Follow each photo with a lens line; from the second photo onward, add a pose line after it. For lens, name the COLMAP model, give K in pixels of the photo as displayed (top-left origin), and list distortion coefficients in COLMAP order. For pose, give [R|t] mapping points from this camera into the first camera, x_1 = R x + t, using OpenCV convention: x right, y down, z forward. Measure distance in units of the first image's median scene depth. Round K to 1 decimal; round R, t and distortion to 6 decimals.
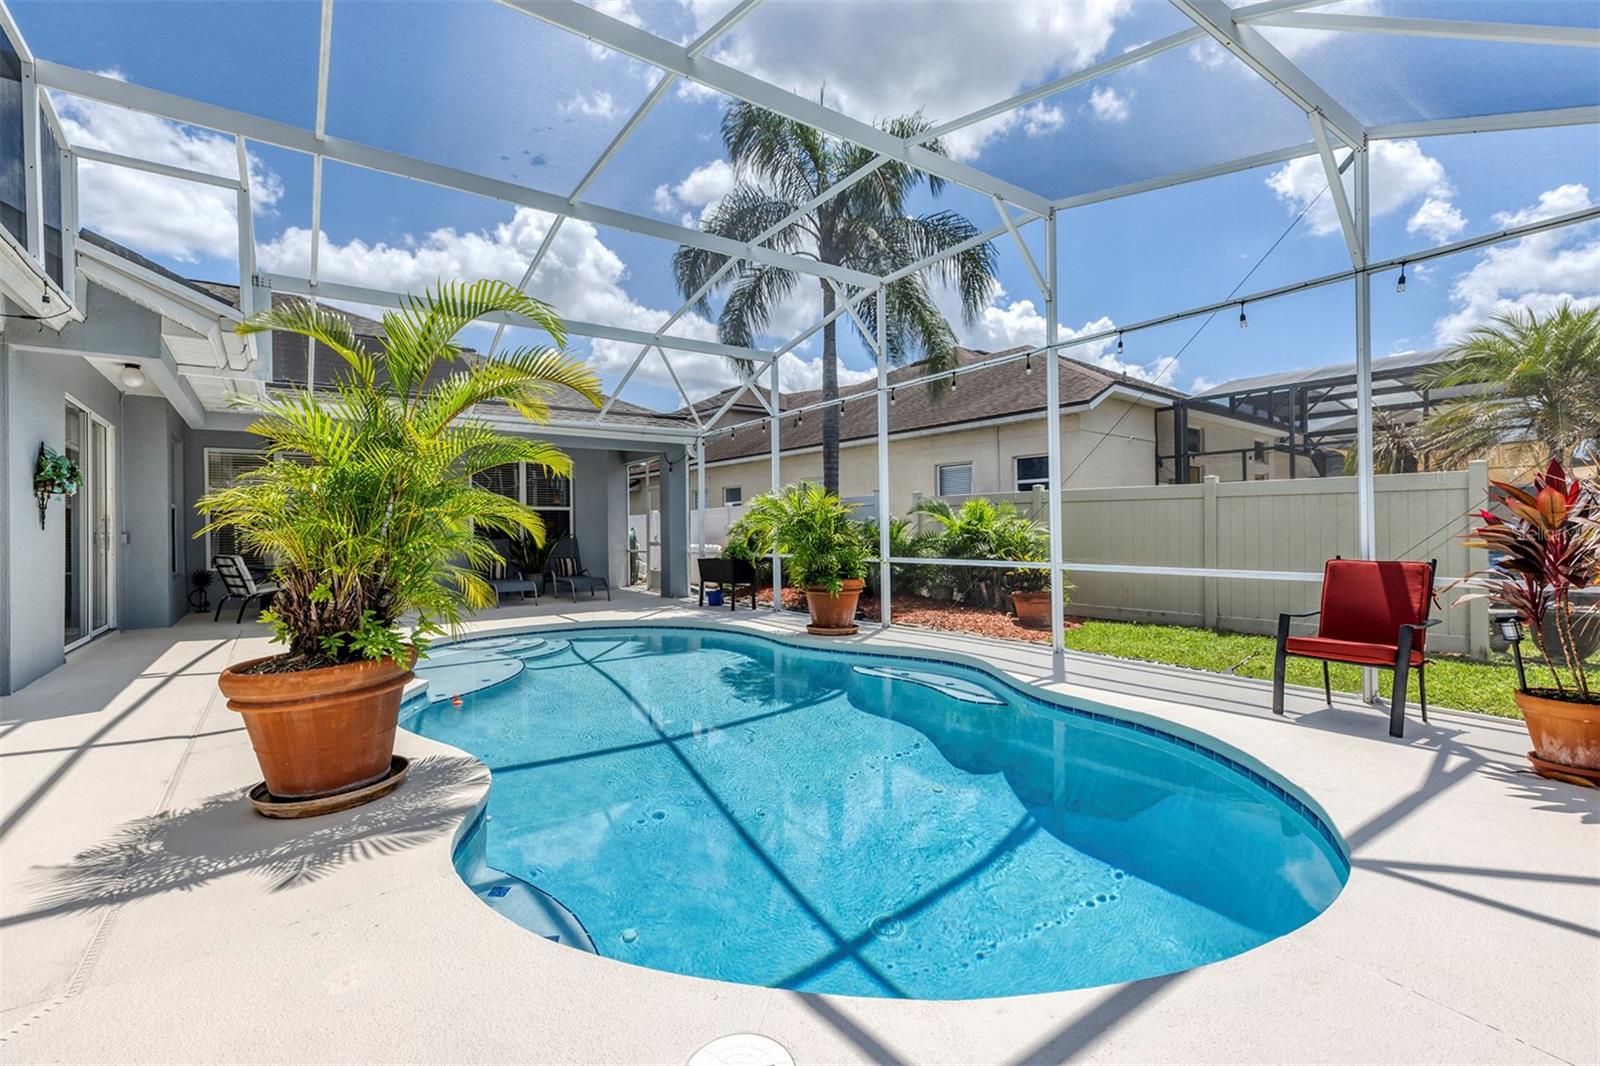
lens RADIAL K [[715.5, 0, 800.0], [0, 715.5, 533.0], [0, 0, 1]] dist [0.006505, 0.000403]
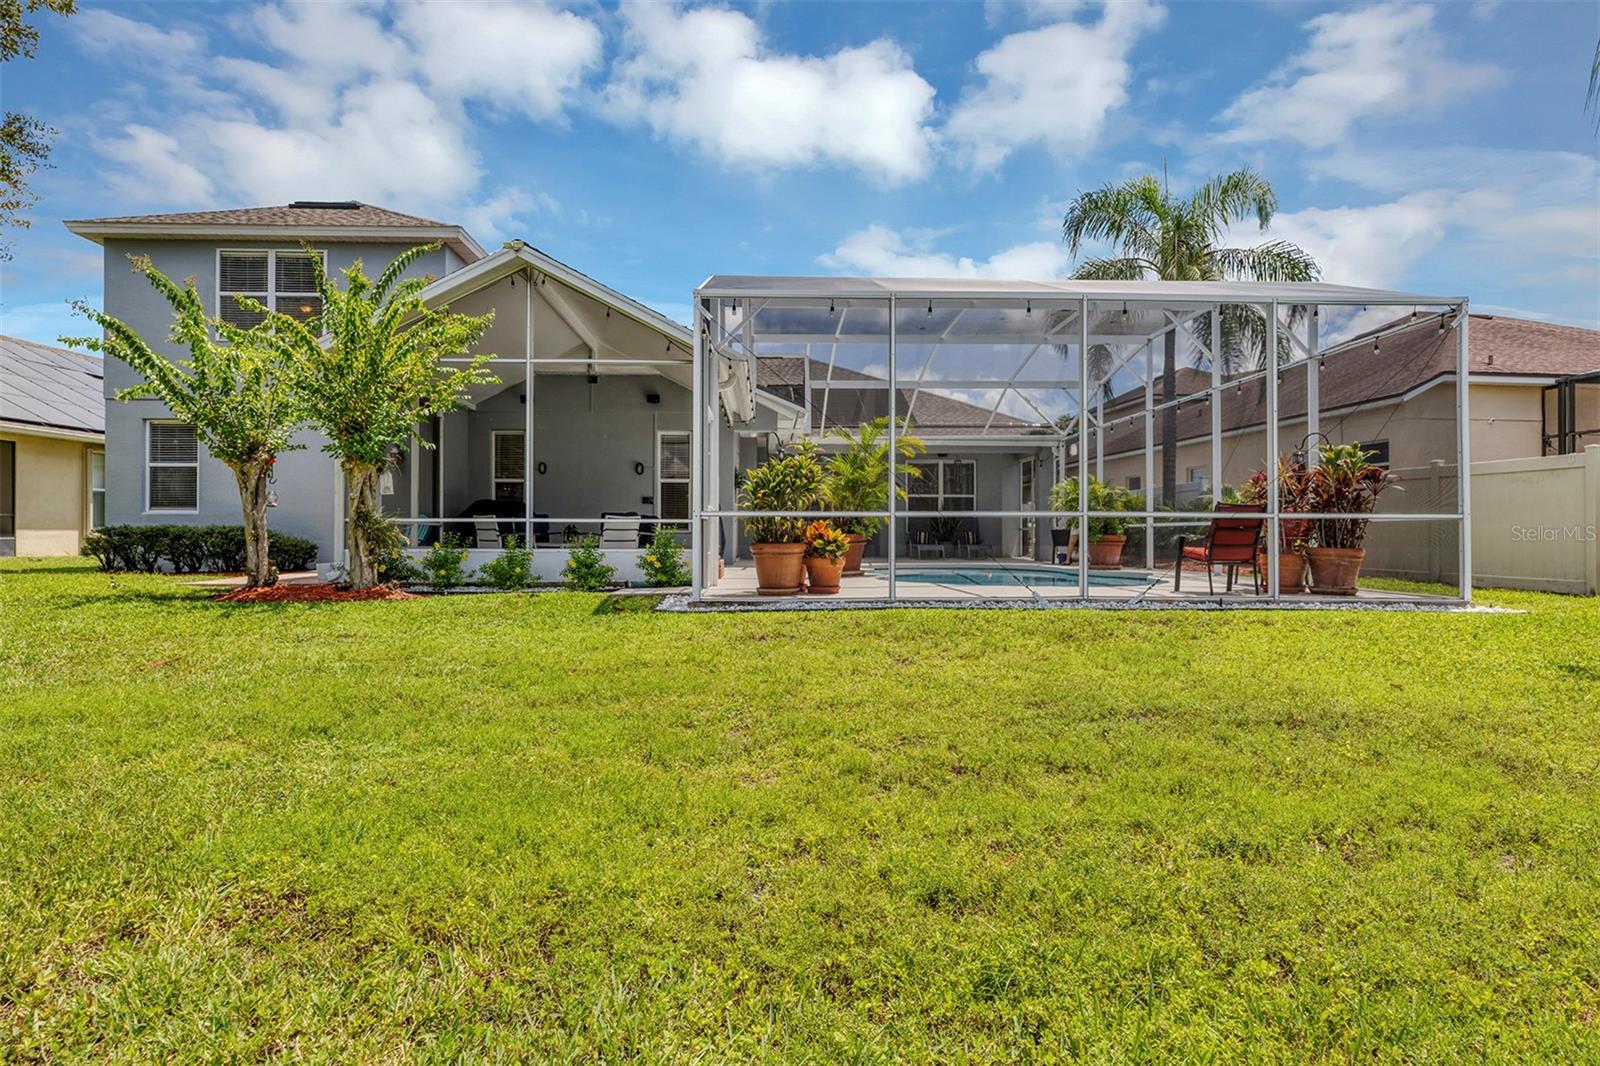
lens RADIAL K [[856.0, 0, 800.0], [0, 856.0, 533.0], [0, 0, 1]] dist [0.022385, 0.000275]
pose [[0.831830, 0.013080, -0.554877, 0.343629], [-0.013215, 0.999906, 0.003759, 0.038740], [0.554874, 0.004206, 0.831924, -0.603220]]
